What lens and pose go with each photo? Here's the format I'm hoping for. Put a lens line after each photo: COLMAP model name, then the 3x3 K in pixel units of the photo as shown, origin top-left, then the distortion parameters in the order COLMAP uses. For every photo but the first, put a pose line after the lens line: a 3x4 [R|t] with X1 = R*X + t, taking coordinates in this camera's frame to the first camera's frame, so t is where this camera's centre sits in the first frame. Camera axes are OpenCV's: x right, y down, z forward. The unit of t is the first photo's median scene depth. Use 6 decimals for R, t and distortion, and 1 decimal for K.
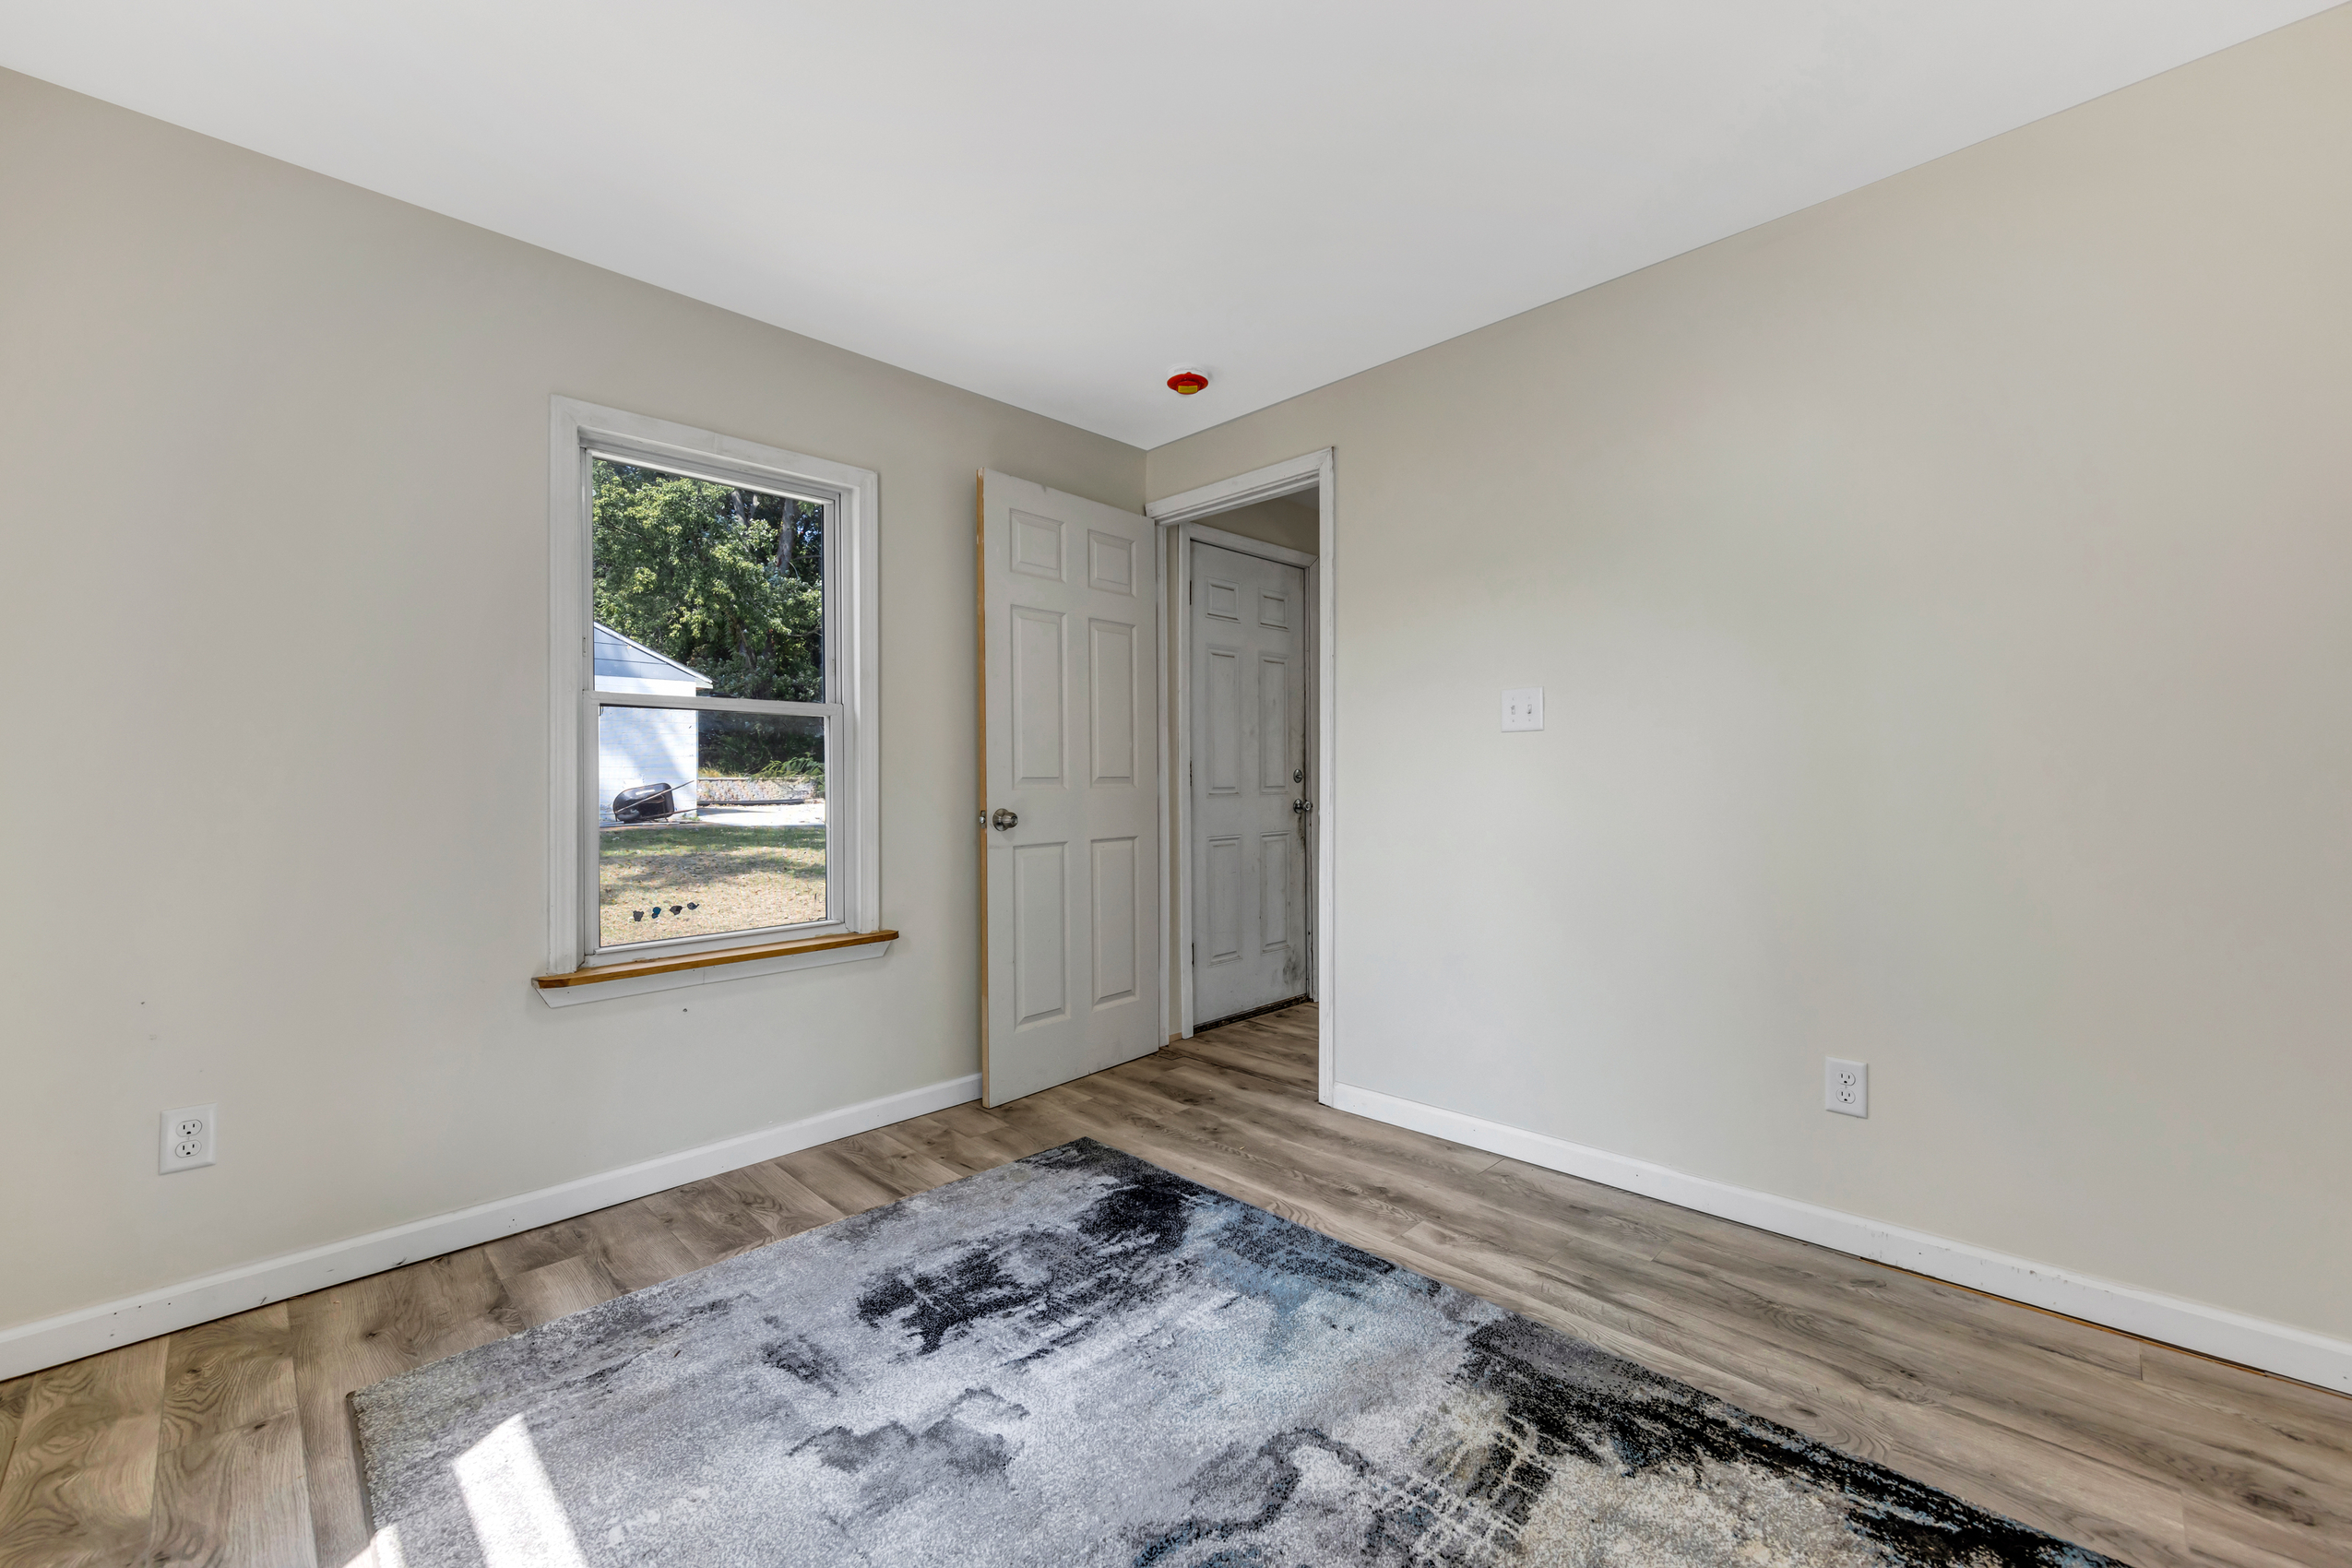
lens RADIAL K [[936.6, 0, 1184.4], [0, 936.6, 784.8], [0, 0, 1]] dist [0.008500, -0.001341]
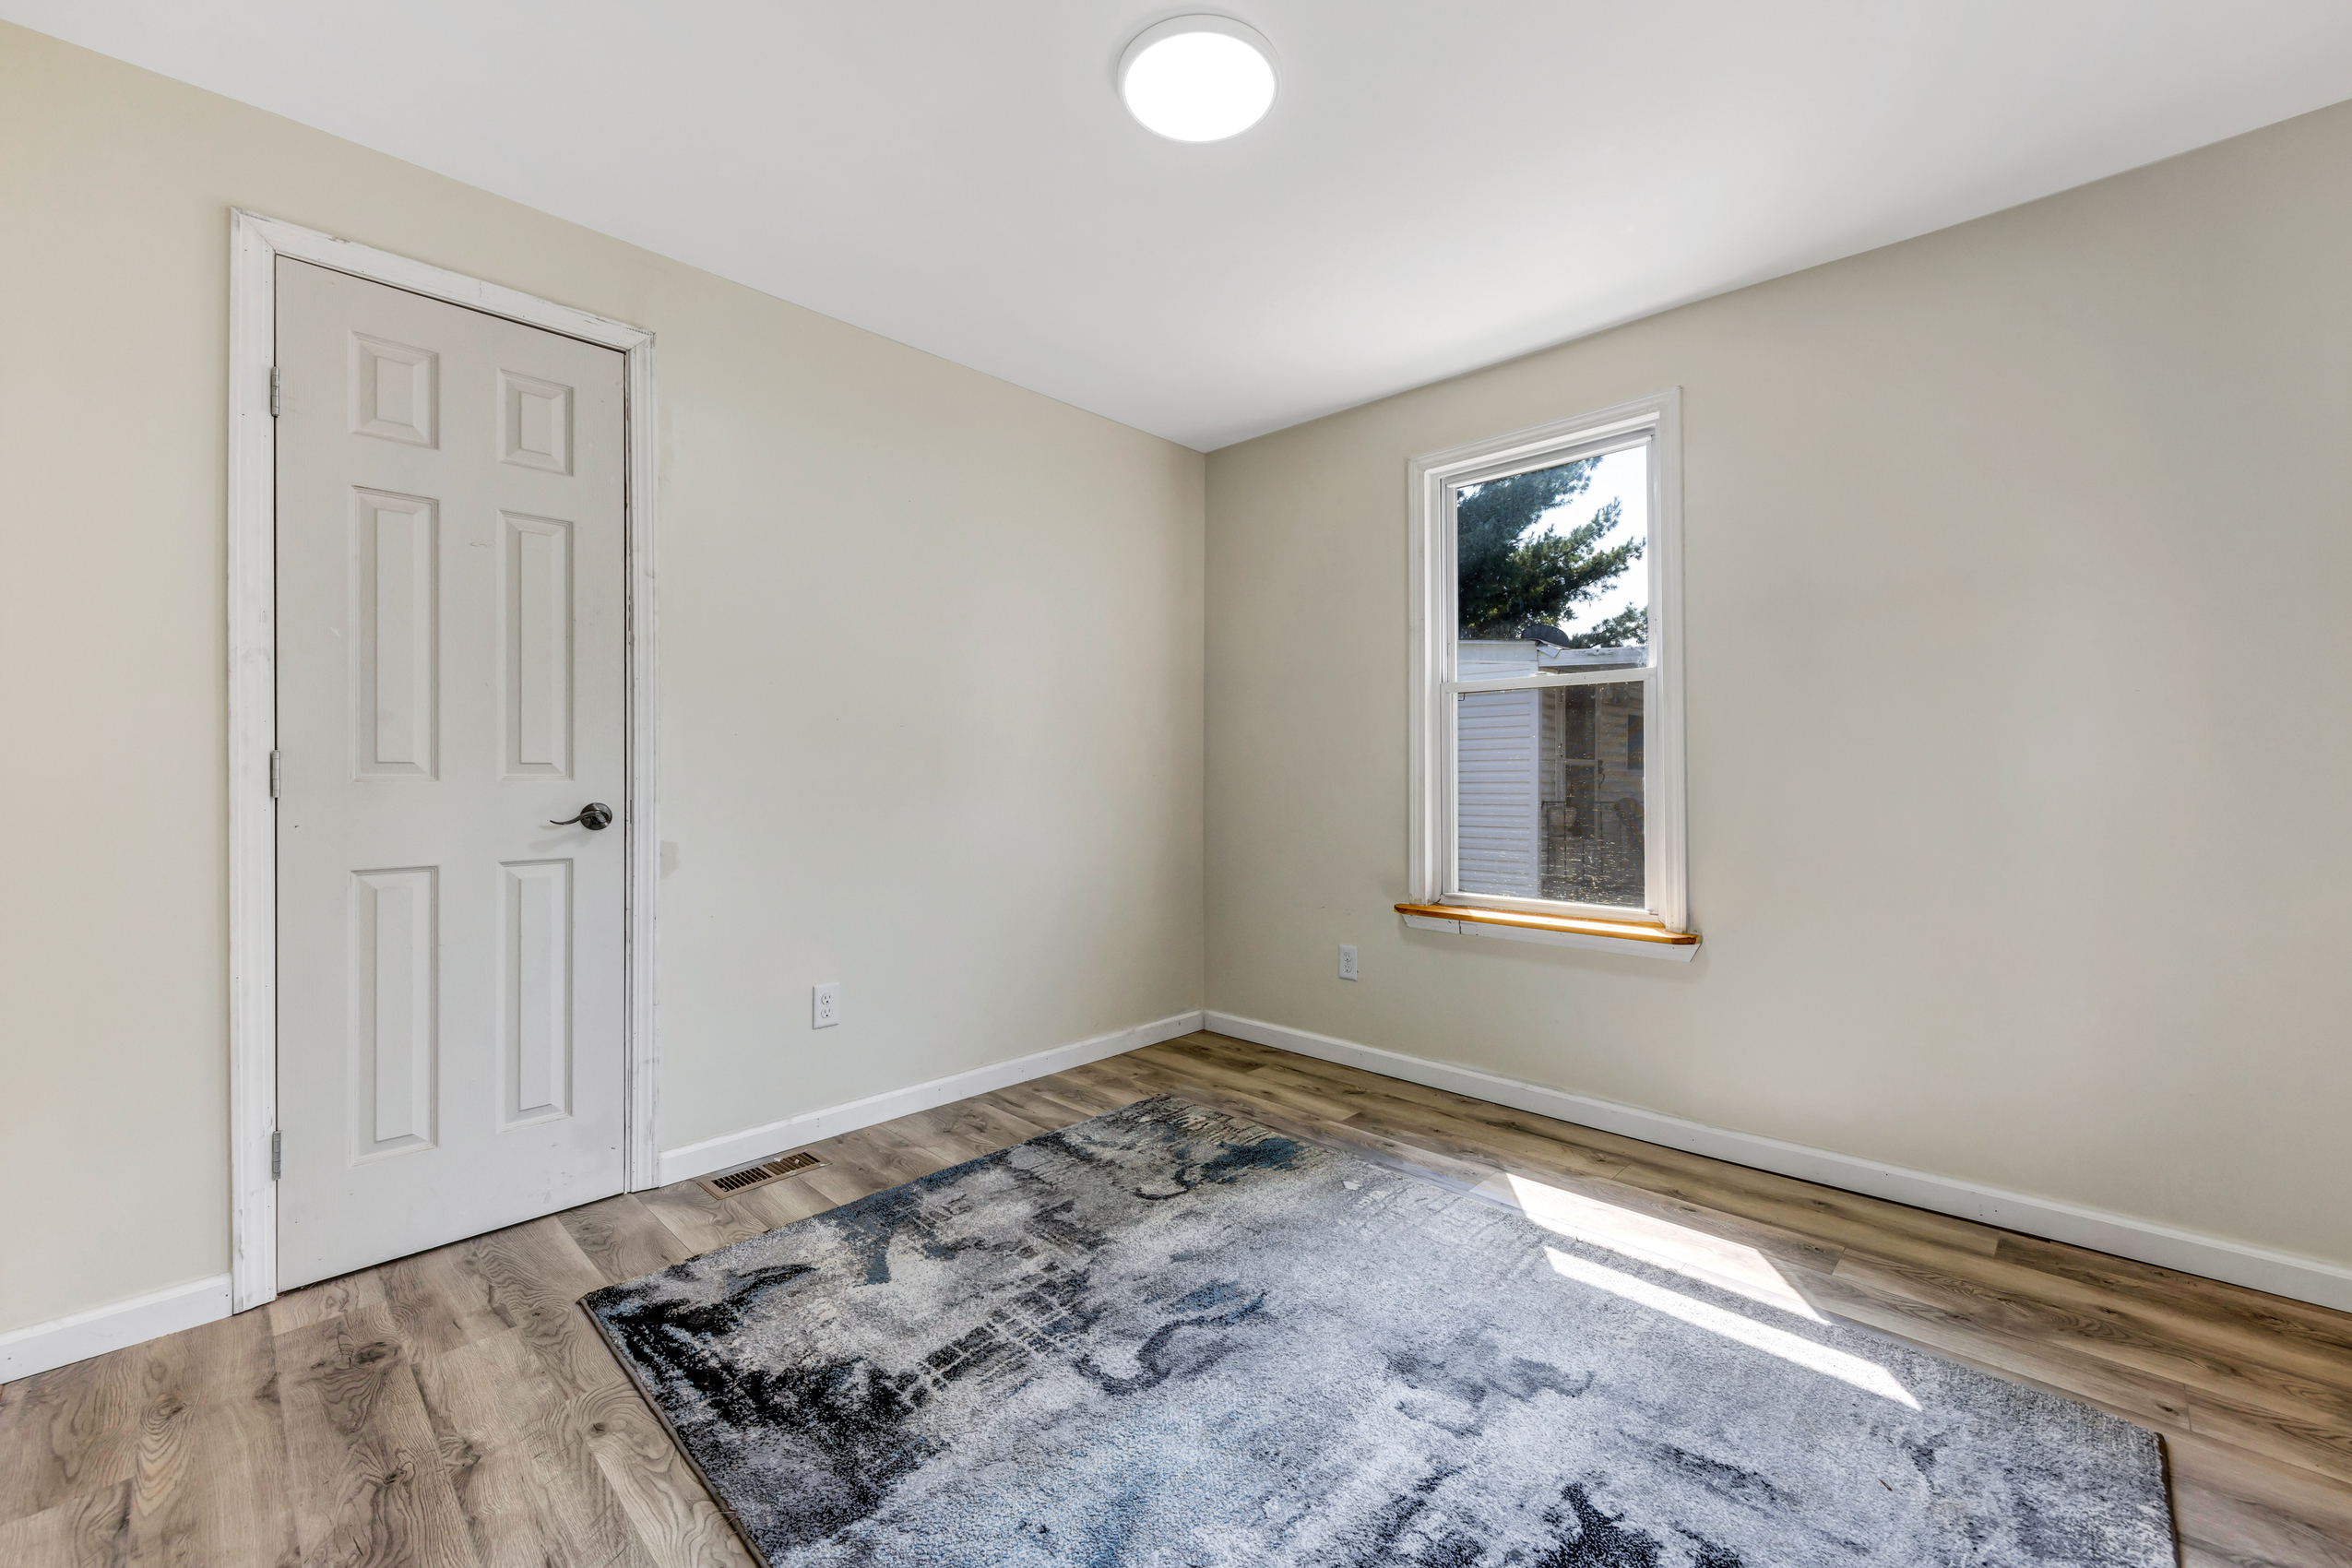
lens RADIAL K [[936.6, 0, 1182.4], [0, 936.6, 774.0], [0, 0, 1]] dist [0.008500, -0.001341]
pose [[-0.999924, 0.010105, -0.006998, 0.062398], [0.010075, 0.999940, 0.004290, -0.005203], [0.007040, 0.004219, -0.999966, 2.052917]]
